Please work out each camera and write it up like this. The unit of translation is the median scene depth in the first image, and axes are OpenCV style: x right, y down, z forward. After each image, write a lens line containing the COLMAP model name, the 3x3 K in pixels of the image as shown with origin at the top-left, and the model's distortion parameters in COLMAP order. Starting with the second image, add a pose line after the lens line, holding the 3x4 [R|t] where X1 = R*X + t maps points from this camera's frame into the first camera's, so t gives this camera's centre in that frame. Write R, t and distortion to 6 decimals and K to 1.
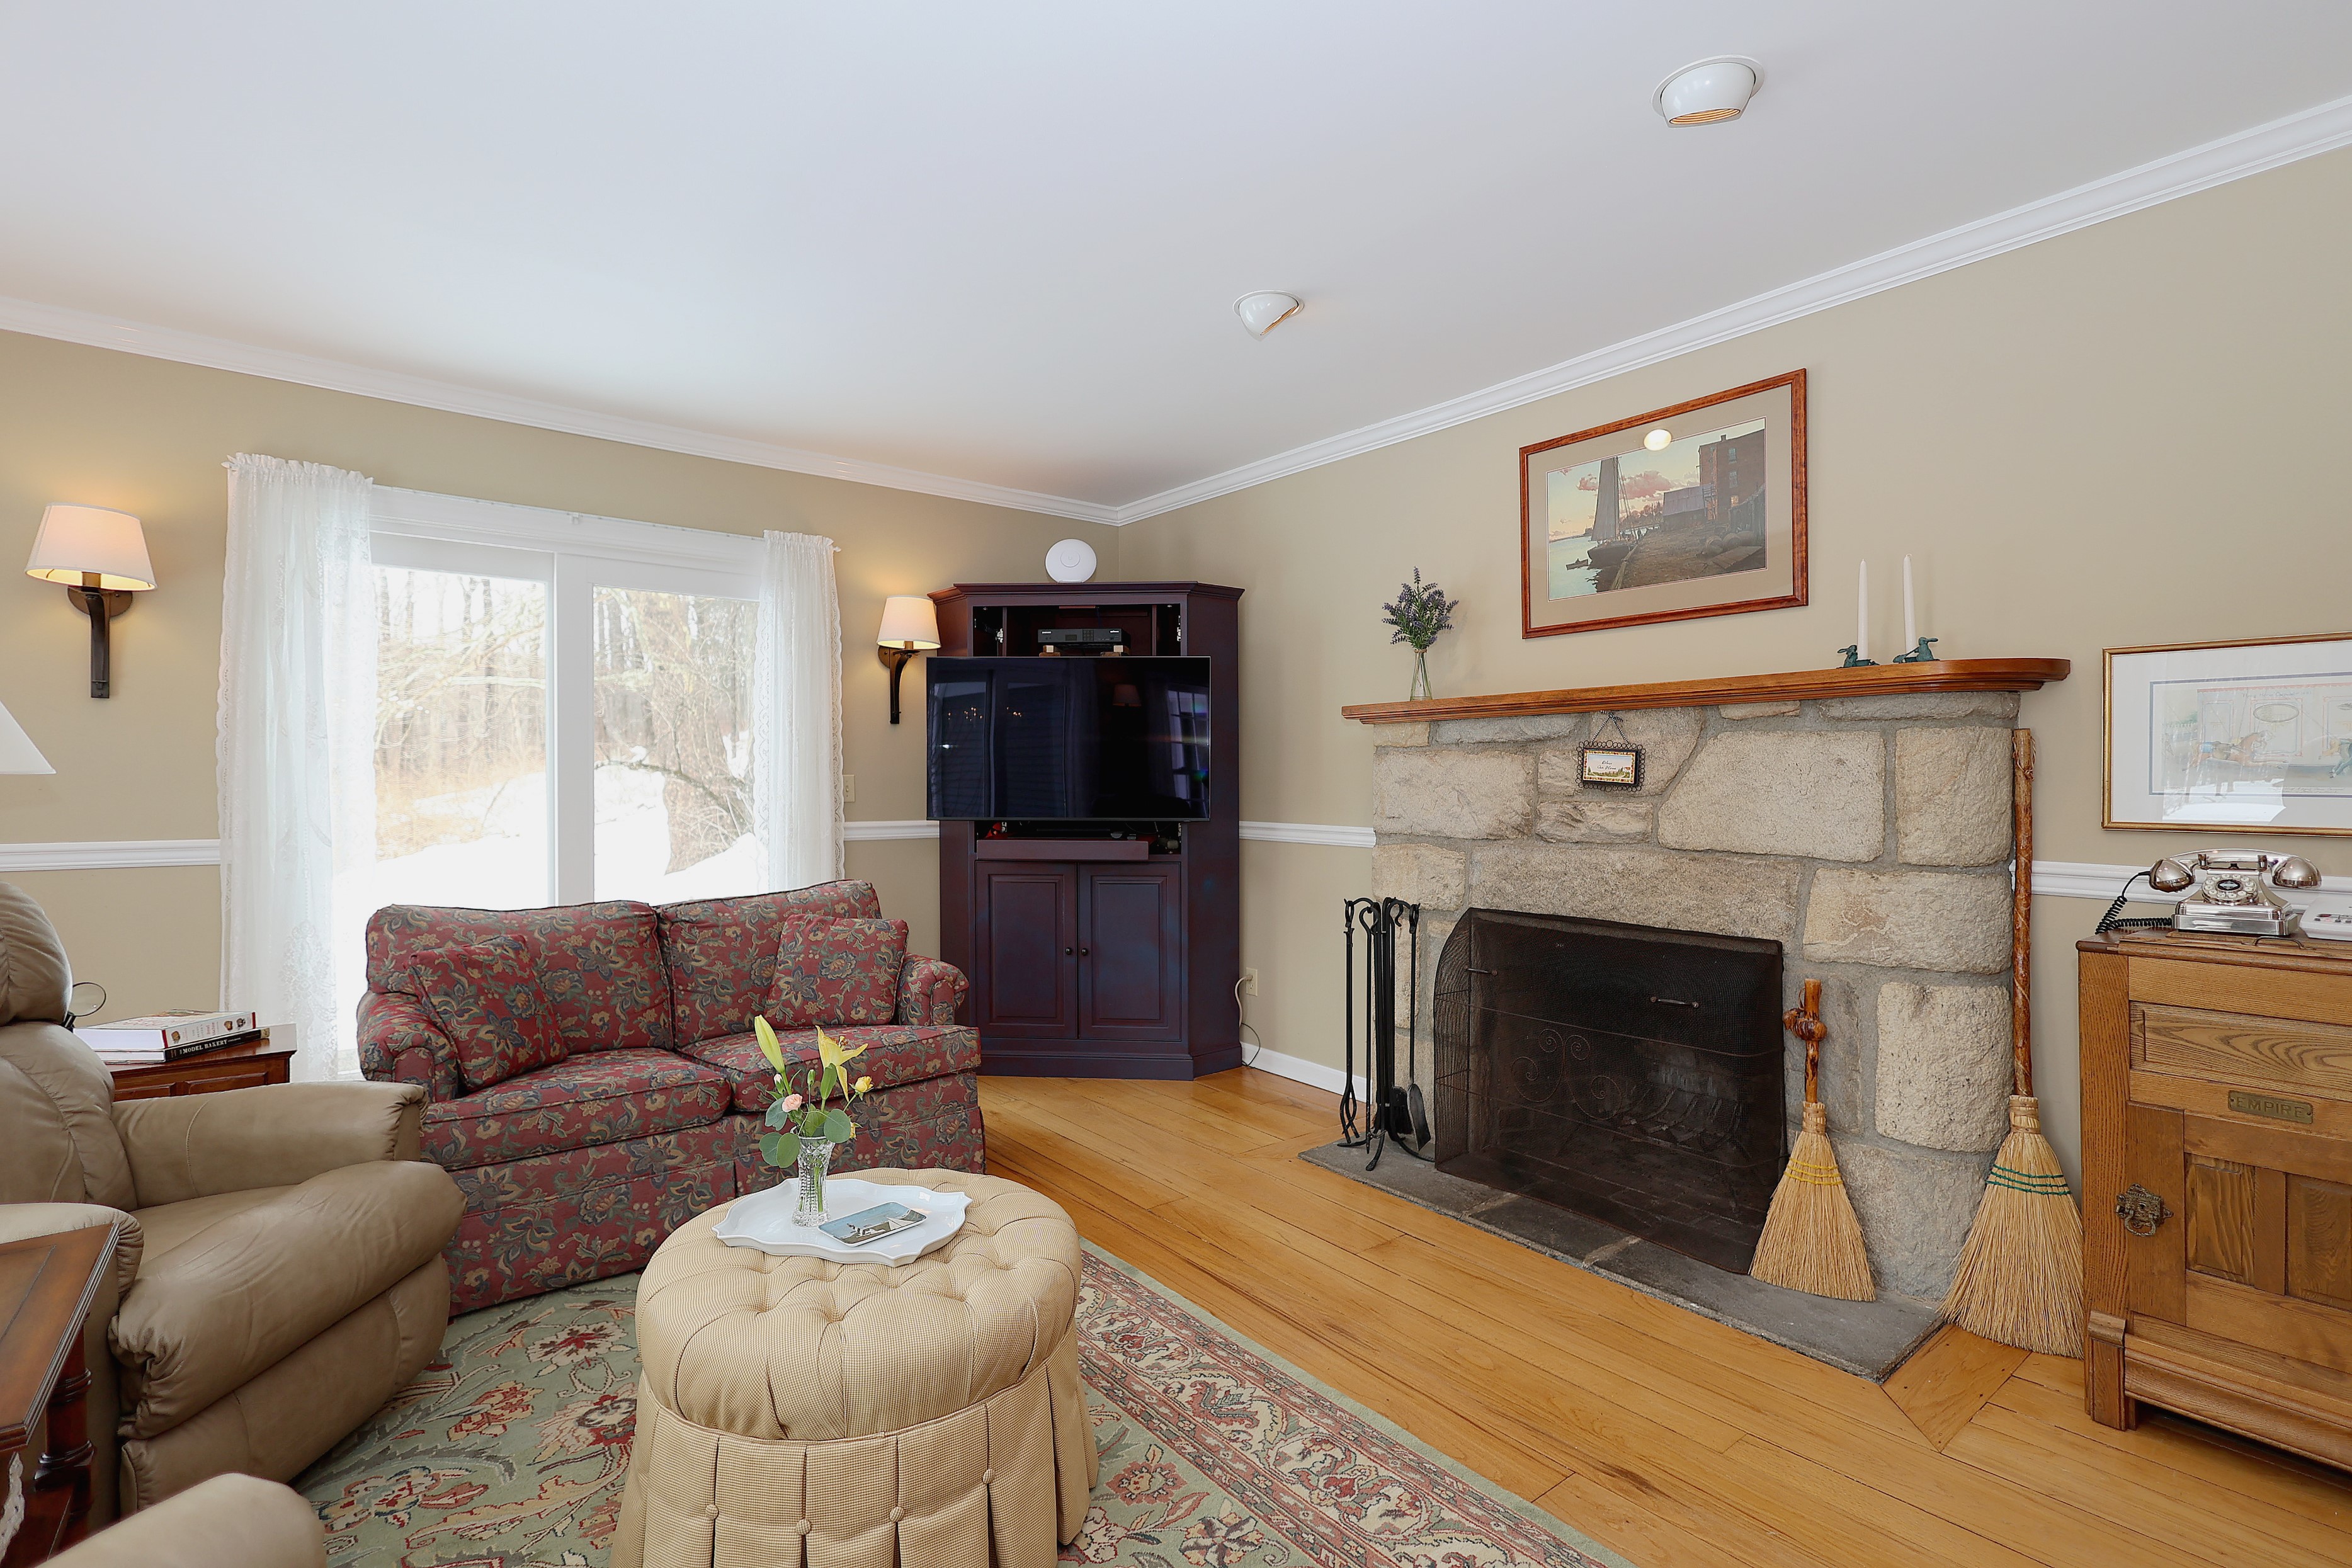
lens RADIAL K [[1092.4, 0, 1187.2], [0, 1092.4, 792.2], [0, 0, 1]] dist [0.000695, 0.001267]
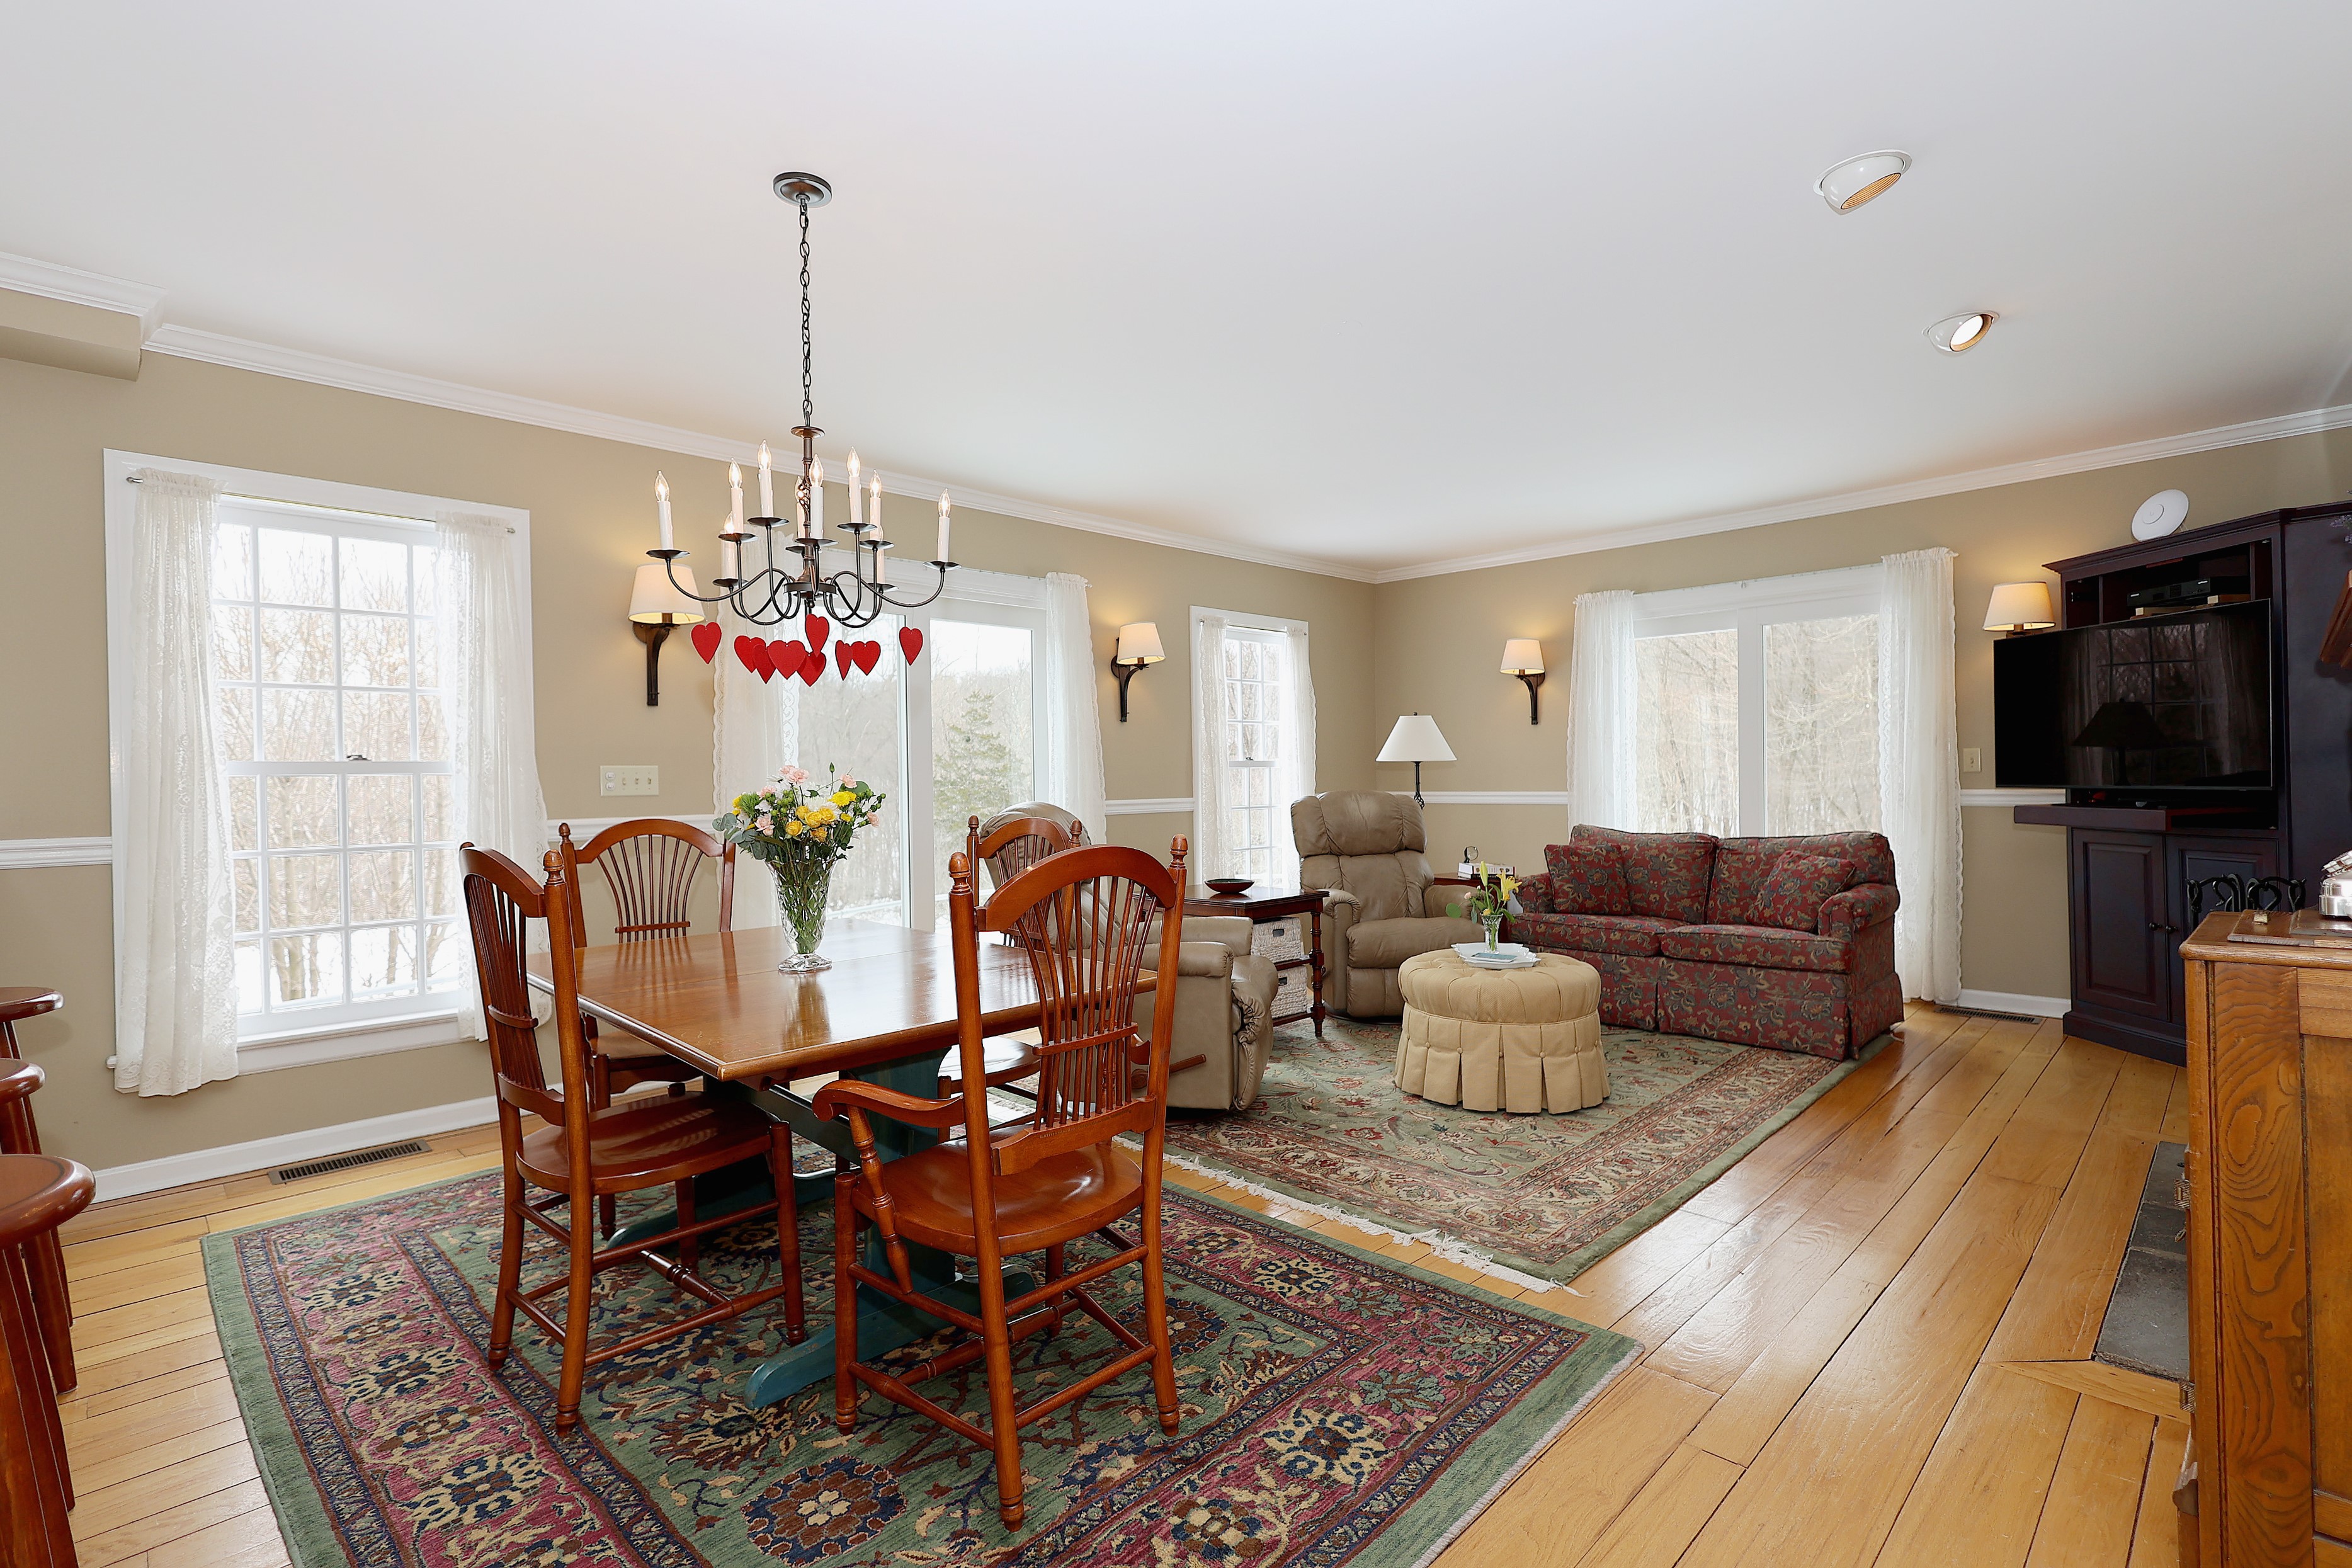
lens RADIAL K [[1092.4, 0, 1177.5], [0, 1092.4, 780.7], [0, 0, 1]] dist [0.000695, 0.001267]
pose [[0.113452, -0.000742, -0.993543, 1.081149], [0.004975, 0.999988, -0.000179, 0.020869], [0.993531, -0.004922, 0.113454, 0.067506]]
